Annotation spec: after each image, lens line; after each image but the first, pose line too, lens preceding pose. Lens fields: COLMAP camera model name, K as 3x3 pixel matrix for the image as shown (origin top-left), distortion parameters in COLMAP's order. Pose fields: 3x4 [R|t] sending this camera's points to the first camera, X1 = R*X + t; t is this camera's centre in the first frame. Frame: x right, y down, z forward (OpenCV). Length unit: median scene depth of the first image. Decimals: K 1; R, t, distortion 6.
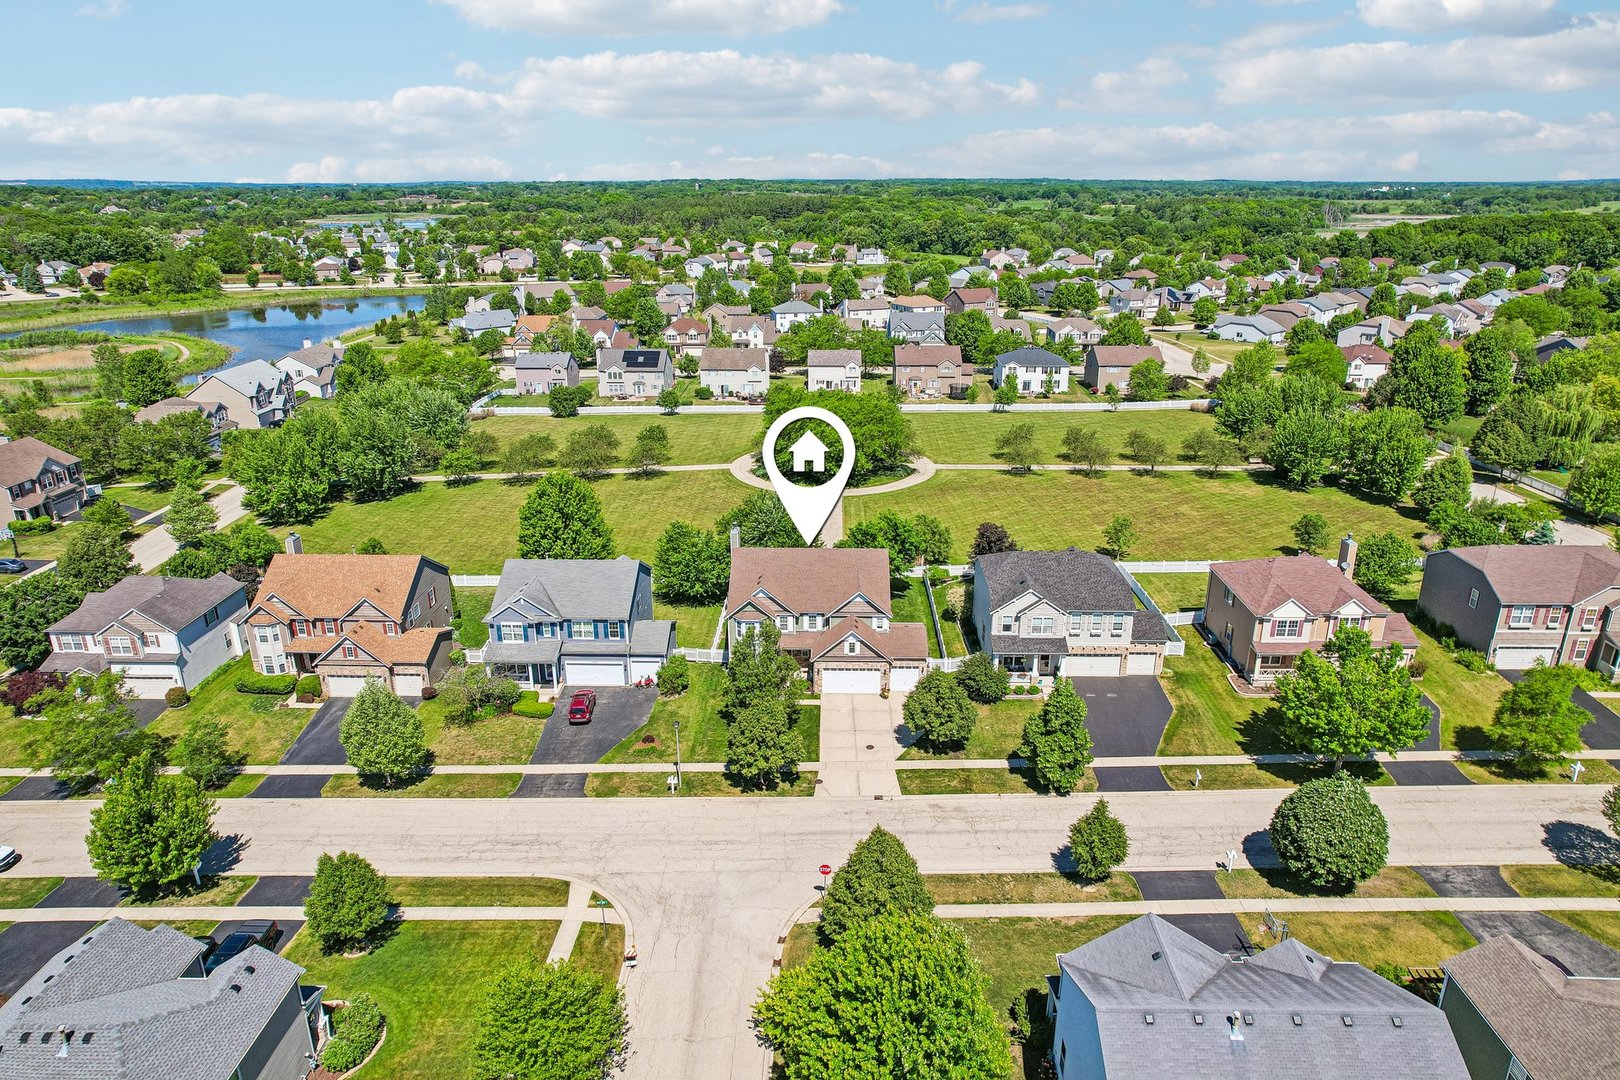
lens RADIAL K [[1041.0, 0, 810.0], [0, 1041.0, 540.0], [0, 0, 1]] dist [-0.075437, 0.068529]
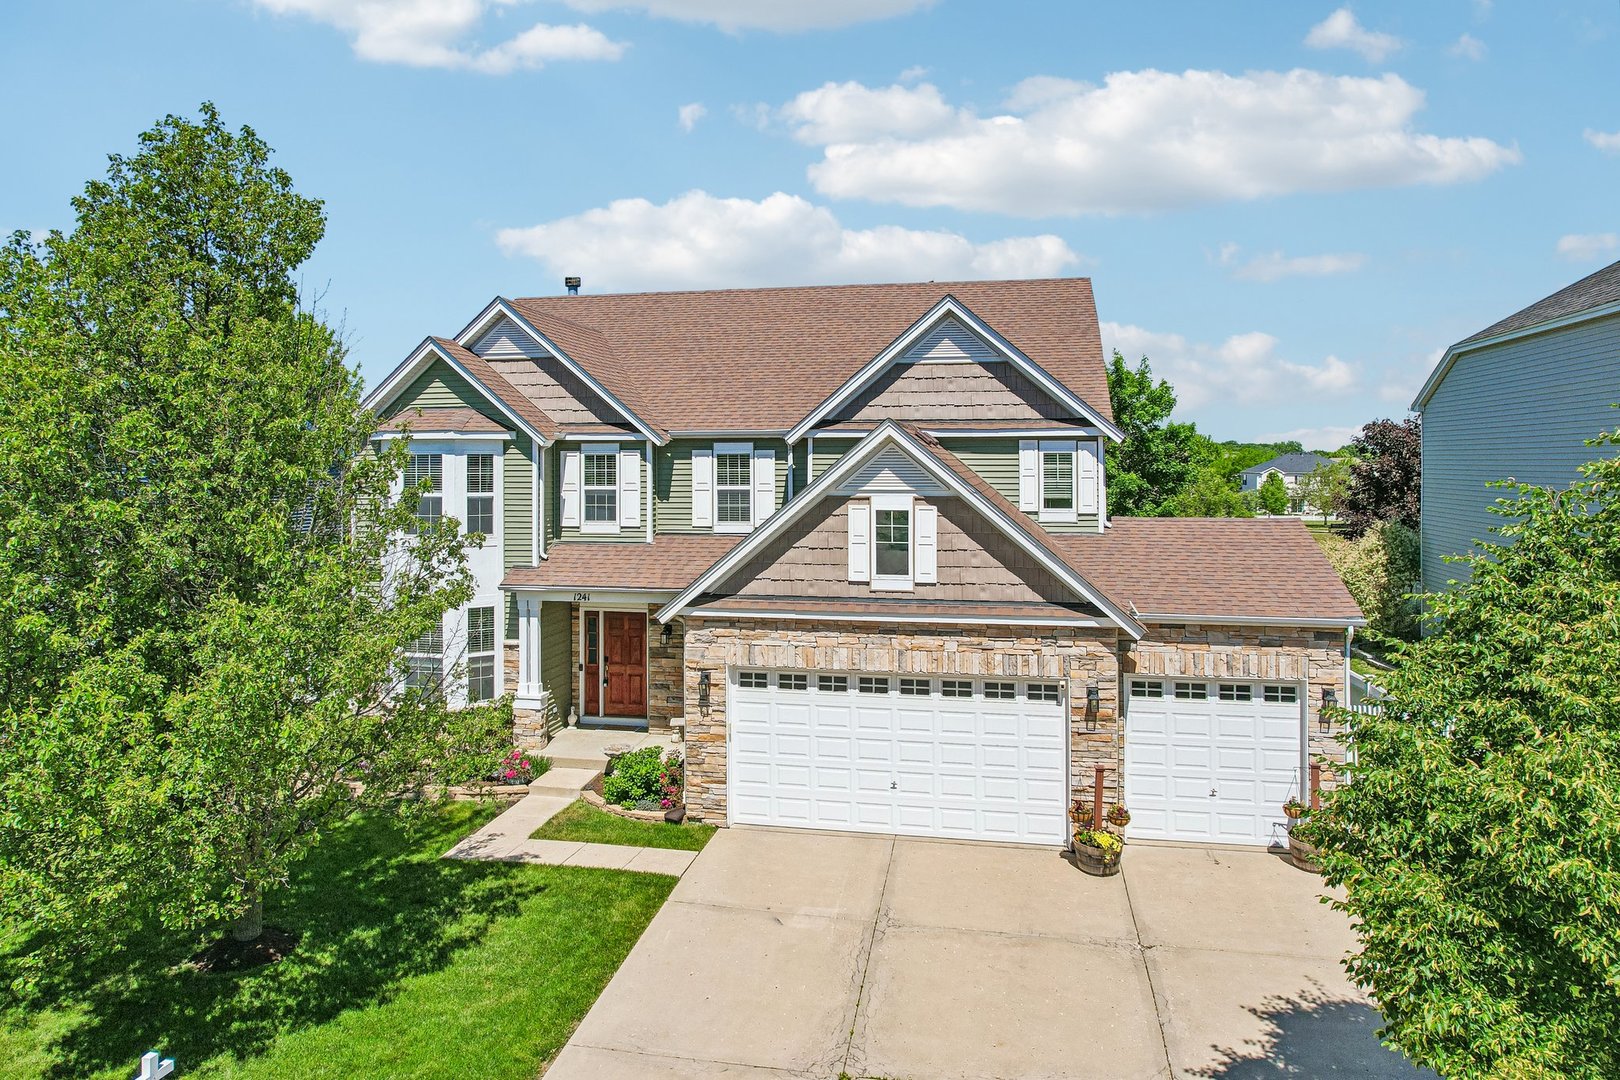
lens RADIAL K [[1031.9, 0, 837.2], [0, 1031.9, 455.0], [0, 0, 1]] dist [-0.048530, 0.000117]
pose [[0.988868, -0.003712, -0.148748, 0.055148], [-0.046277, 0.942436, -0.331170, 0.142536], [0.141415, 0.334367, 0.931773, 0.810481]]
